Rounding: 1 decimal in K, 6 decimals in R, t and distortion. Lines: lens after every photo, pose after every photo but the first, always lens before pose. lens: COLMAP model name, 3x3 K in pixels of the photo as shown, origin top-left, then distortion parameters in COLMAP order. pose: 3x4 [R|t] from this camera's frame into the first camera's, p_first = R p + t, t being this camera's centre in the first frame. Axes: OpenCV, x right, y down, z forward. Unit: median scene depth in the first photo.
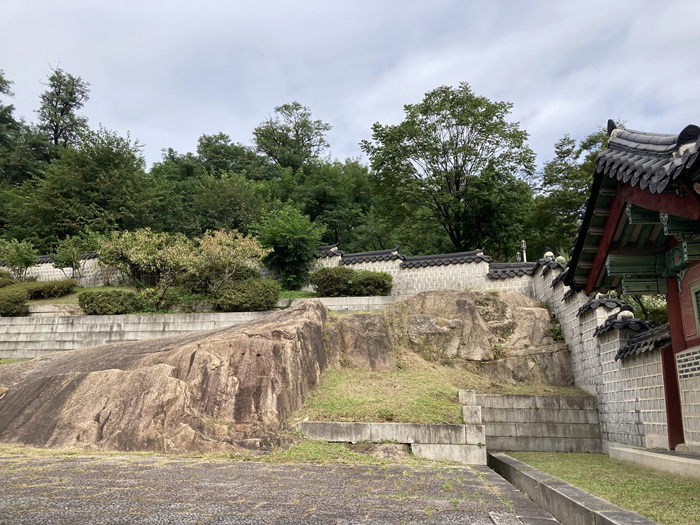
lens RADIAL K [[582.5, 0, 350.0], [0, 582.5, 262.5], [0, 0, 1]] dist [0.078184, -0.067636]
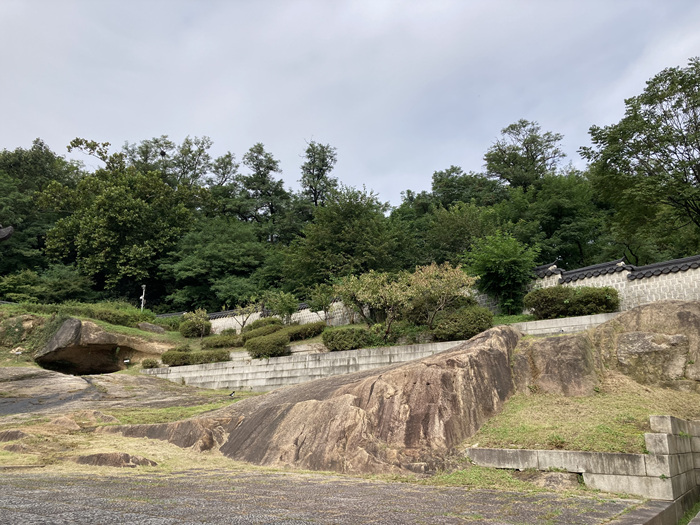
lens RADIAL K [[582.5, 0, 350.0], [0, 582.5, 262.5], [0, 0, 1]] dist [0.078184, -0.067636]
pose [[0.892332, -0.127890, -0.432883, 0.109798], [0.109001, 0.991693, -0.068291, -0.002246], [0.438021, 0.013754, 0.898860, -0.014185]]
